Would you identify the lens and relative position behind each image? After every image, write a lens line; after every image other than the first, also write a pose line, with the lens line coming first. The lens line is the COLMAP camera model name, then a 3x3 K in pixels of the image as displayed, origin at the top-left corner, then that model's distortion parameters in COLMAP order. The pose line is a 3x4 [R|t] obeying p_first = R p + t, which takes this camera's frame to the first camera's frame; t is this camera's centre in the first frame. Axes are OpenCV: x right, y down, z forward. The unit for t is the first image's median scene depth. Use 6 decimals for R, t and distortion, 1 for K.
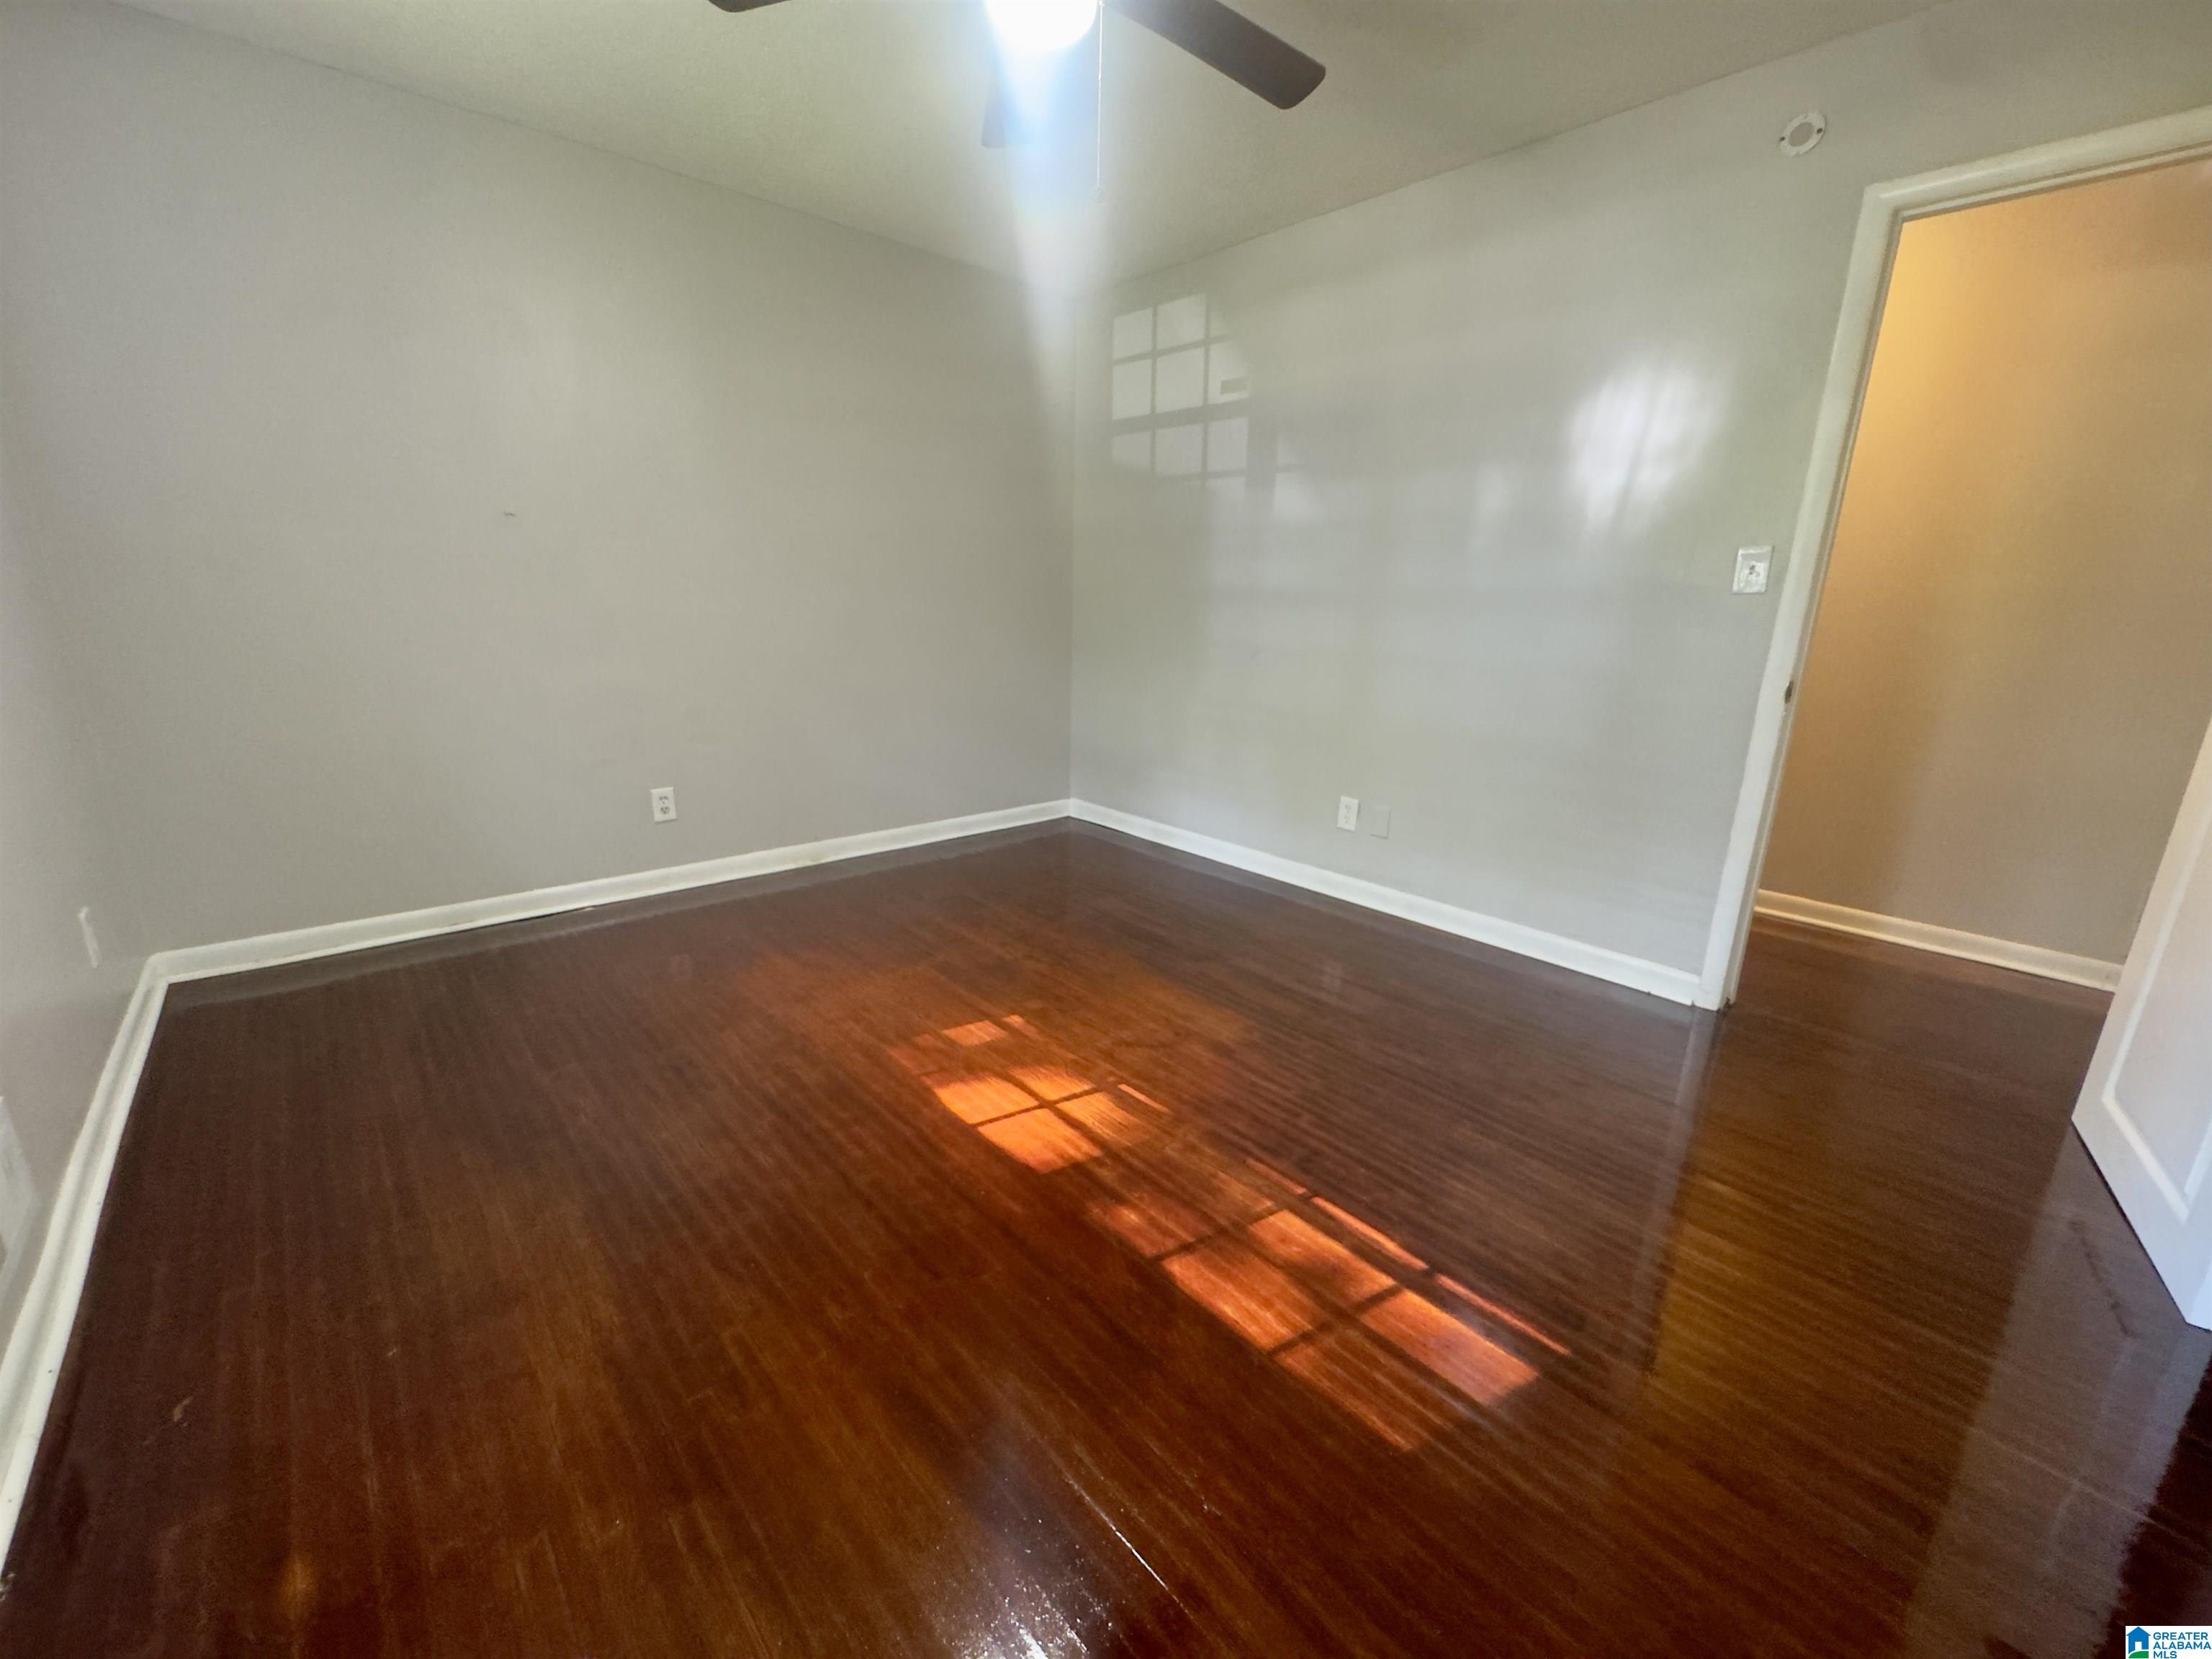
lens RADIAL K [[887.1, 0, 1117.2], [0, 887.1, 827.5], [0, 0, 1]] dist [-0.003504, -0.000055]
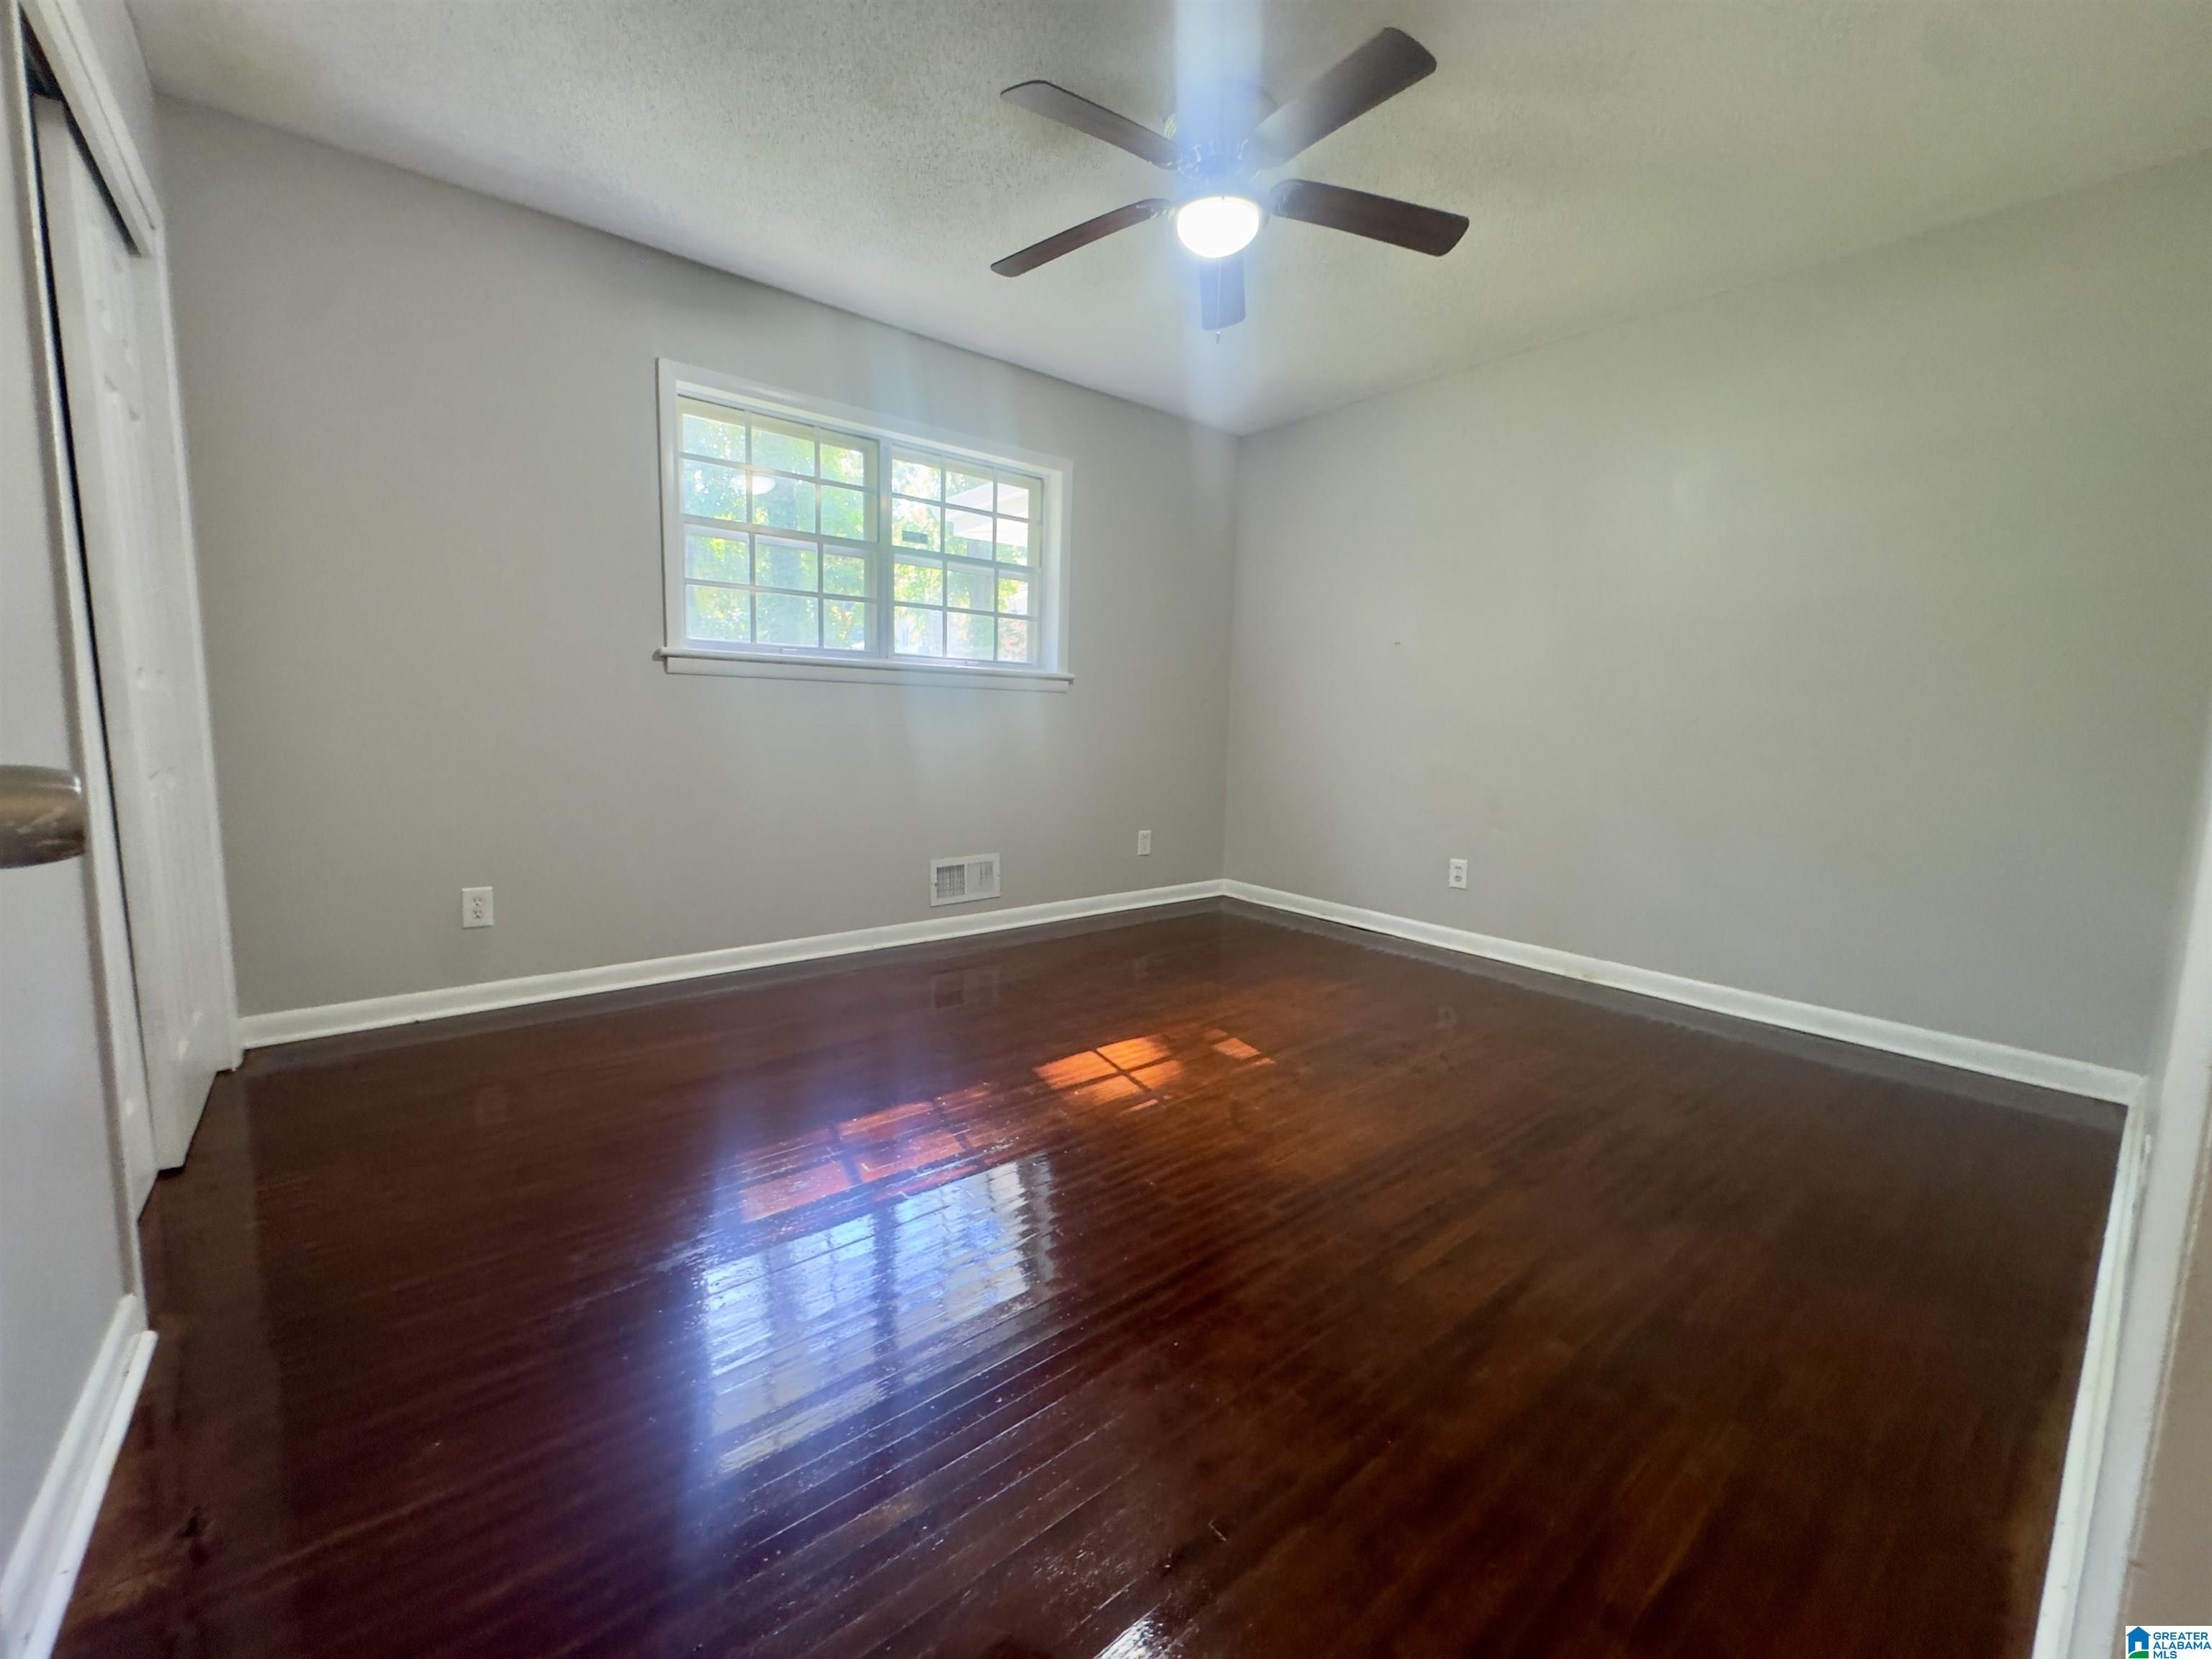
lens RADIAL K [[887.1, 0, 1103.6], [0, 887.1, 832.7], [0, 0, 1]] dist [-0.003504, -0.000055]
pose [[-0.051750, 0.104934, -0.993132, 0.974206], [-0.280157, 0.953006, 0.115293, -0.117537], [0.958558, 0.284199, -0.019920, 0.807944]]
